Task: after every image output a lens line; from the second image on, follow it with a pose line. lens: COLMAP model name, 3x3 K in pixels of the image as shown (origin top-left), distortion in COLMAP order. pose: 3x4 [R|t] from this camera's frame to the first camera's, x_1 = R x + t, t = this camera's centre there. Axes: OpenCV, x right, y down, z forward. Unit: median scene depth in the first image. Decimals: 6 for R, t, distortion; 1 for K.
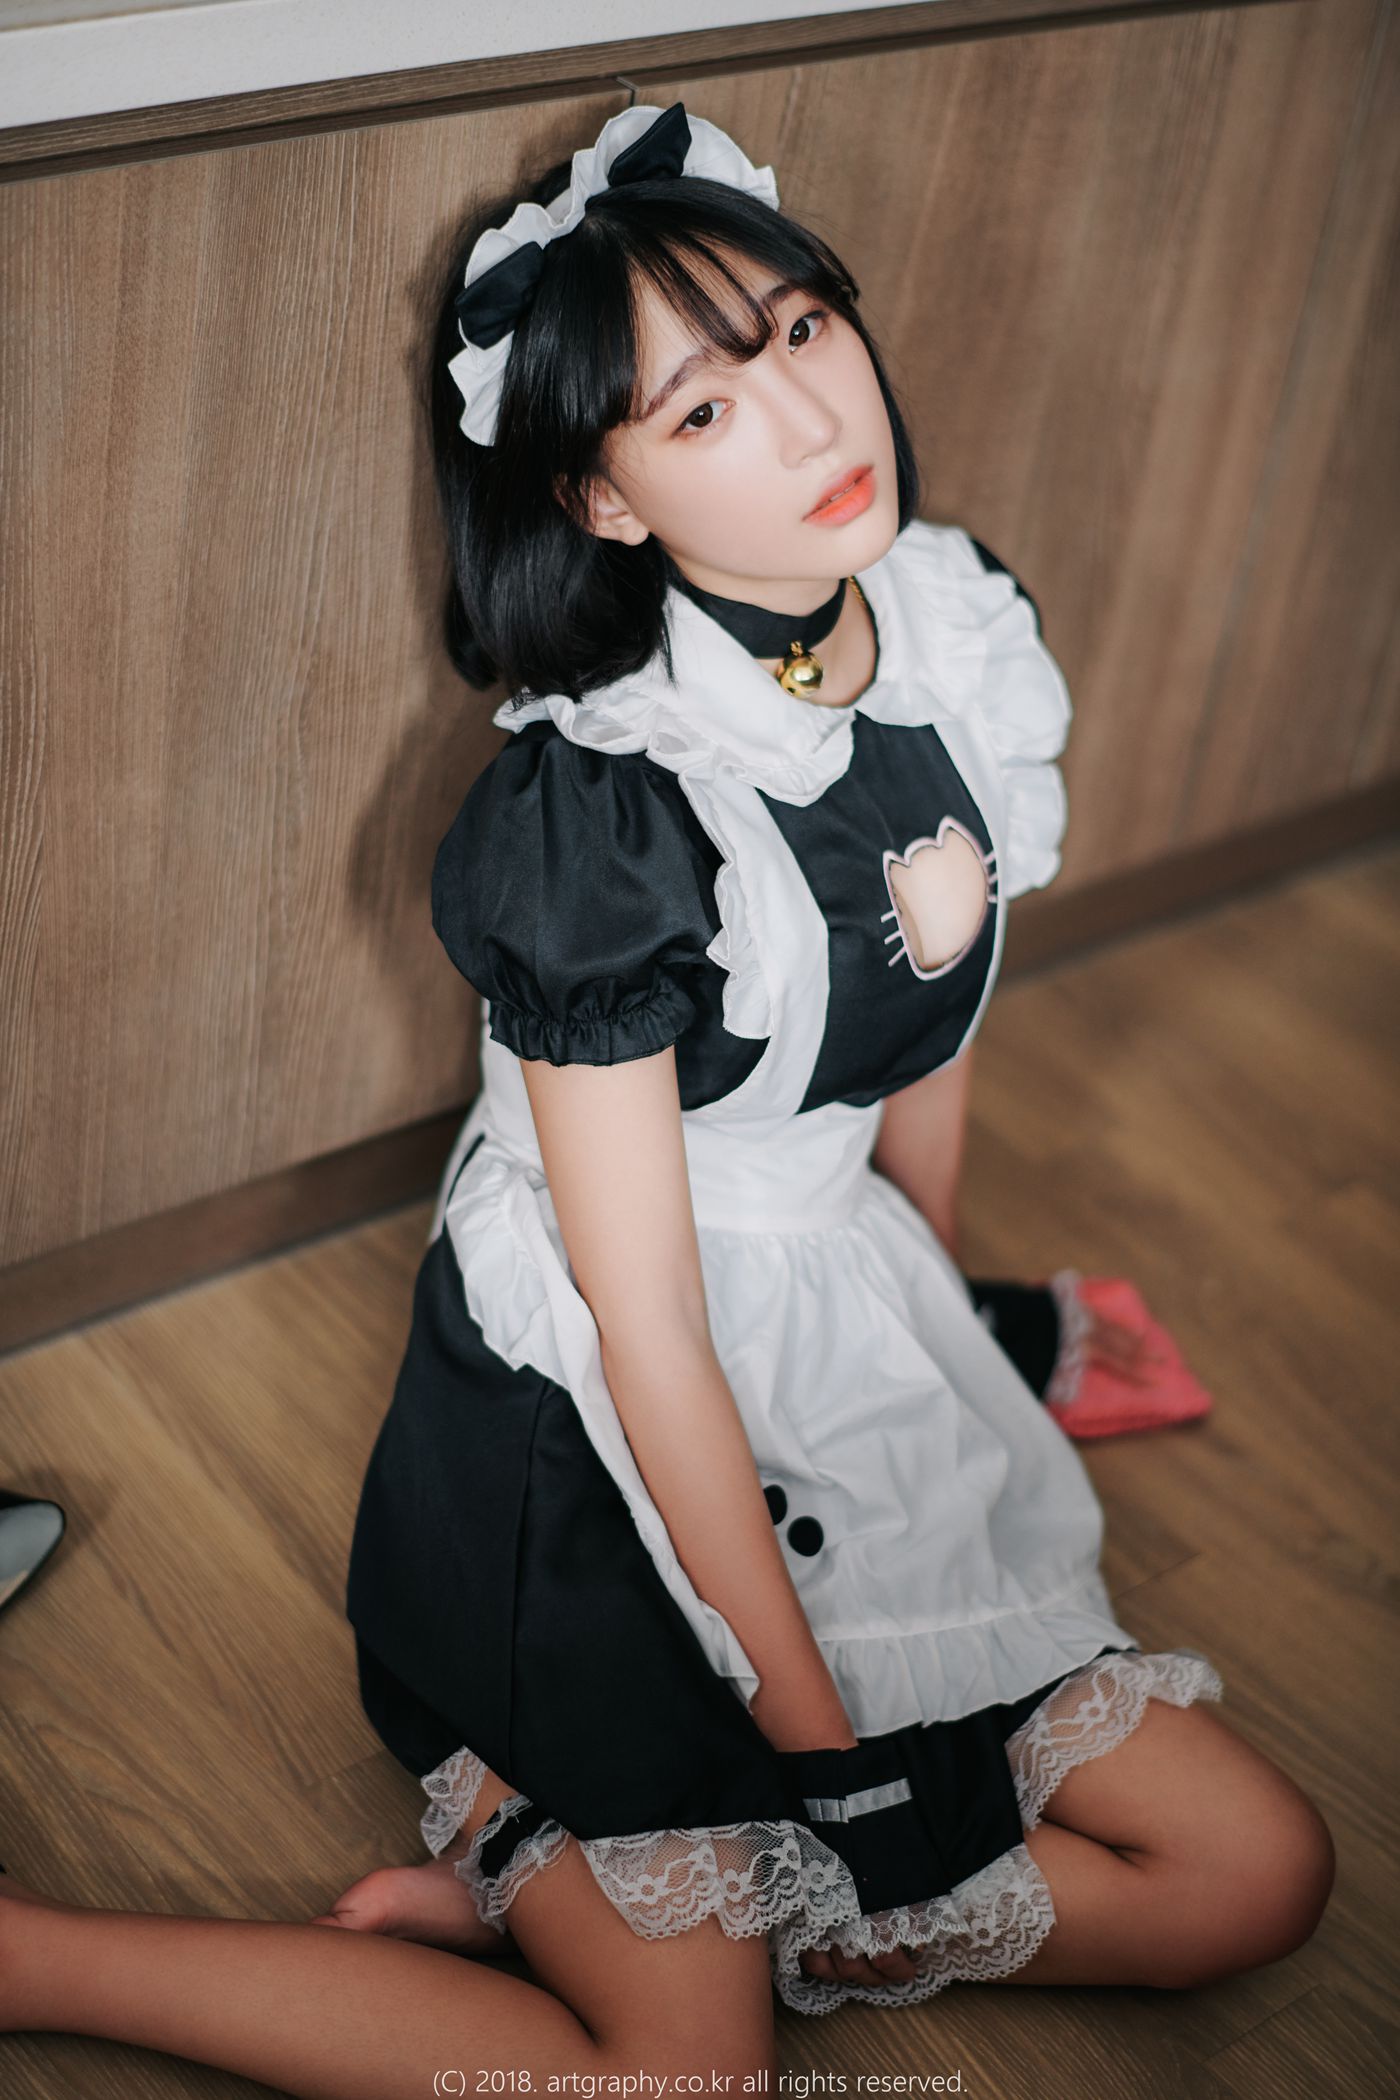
lens RADIAL K [[3595.5, 0, 698.0], [0, 3595.5, 1052.2], [0, 0, 1]] dist [-0.200603, 0.000000]
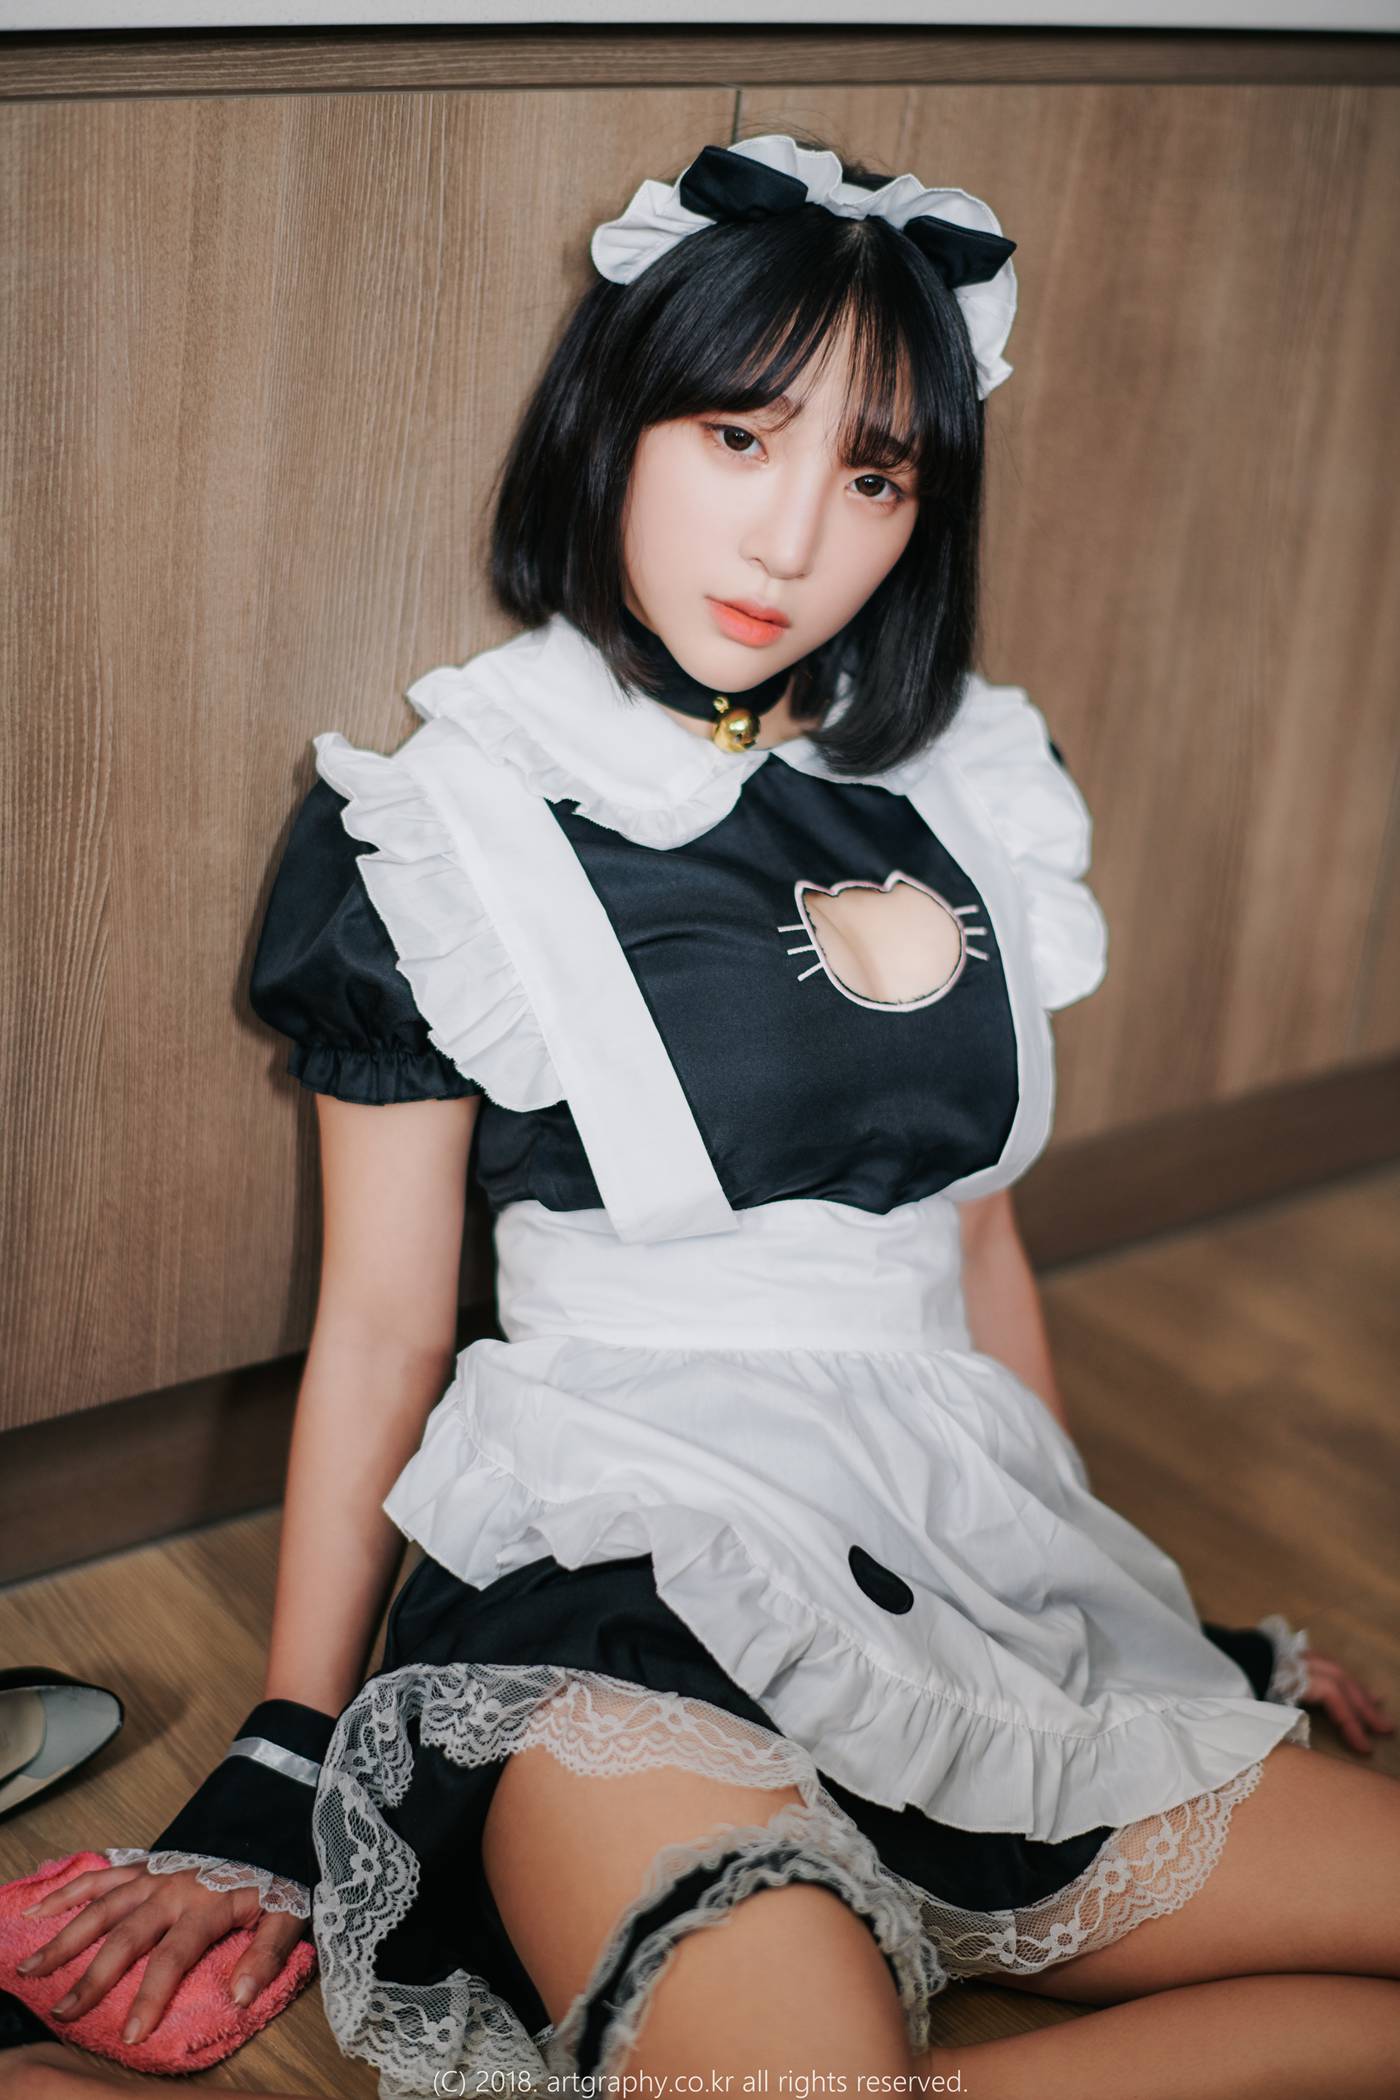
lens RADIAL K [[3595.5, 0, 703.4], [0, 3595.5, 1048.2], [0, 0, 1]] dist [-0.200603, 0.000000]
pose [[0.998996, -0.033427, -0.029821, -0.008048], [0.026429, 0.977318, -0.210122, 0.172867], [0.036169, 0.209123, 0.977220, 0.130779]]
